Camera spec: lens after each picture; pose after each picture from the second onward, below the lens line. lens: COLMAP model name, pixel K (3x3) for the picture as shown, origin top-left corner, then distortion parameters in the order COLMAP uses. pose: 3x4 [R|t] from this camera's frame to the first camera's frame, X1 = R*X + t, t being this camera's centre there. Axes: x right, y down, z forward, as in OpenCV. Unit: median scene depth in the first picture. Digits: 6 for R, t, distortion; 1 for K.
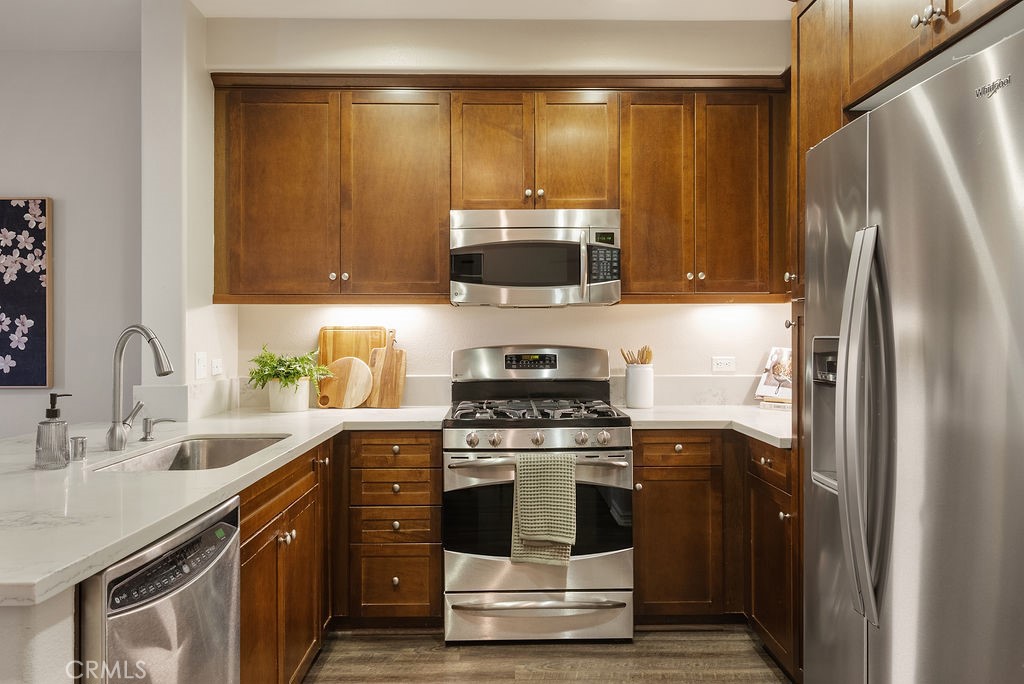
lens RADIAL K [[761.5, 0, 514.5], [0, 761.5, 336.7], [0, 0, 1]] dist [0.011413, 0.029072]
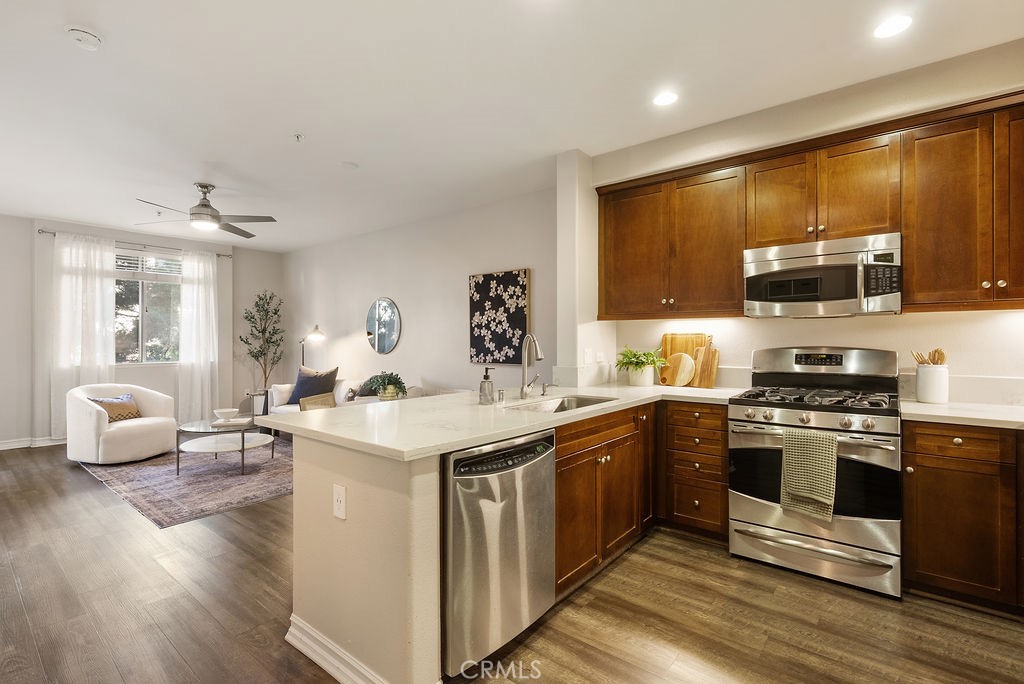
lens RADIAL K [[478.5, 0, 513.7], [0, 478.5, 340.8], [0, 0, 1]] dist [0.001322, 0.002849]
pose [[0.763270, 0.004315, -0.646066, 0.164204], [-0.002103, 0.999989, 0.004194, -0.001354], [0.646077, -0.001842, 0.763270, 0.049451]]
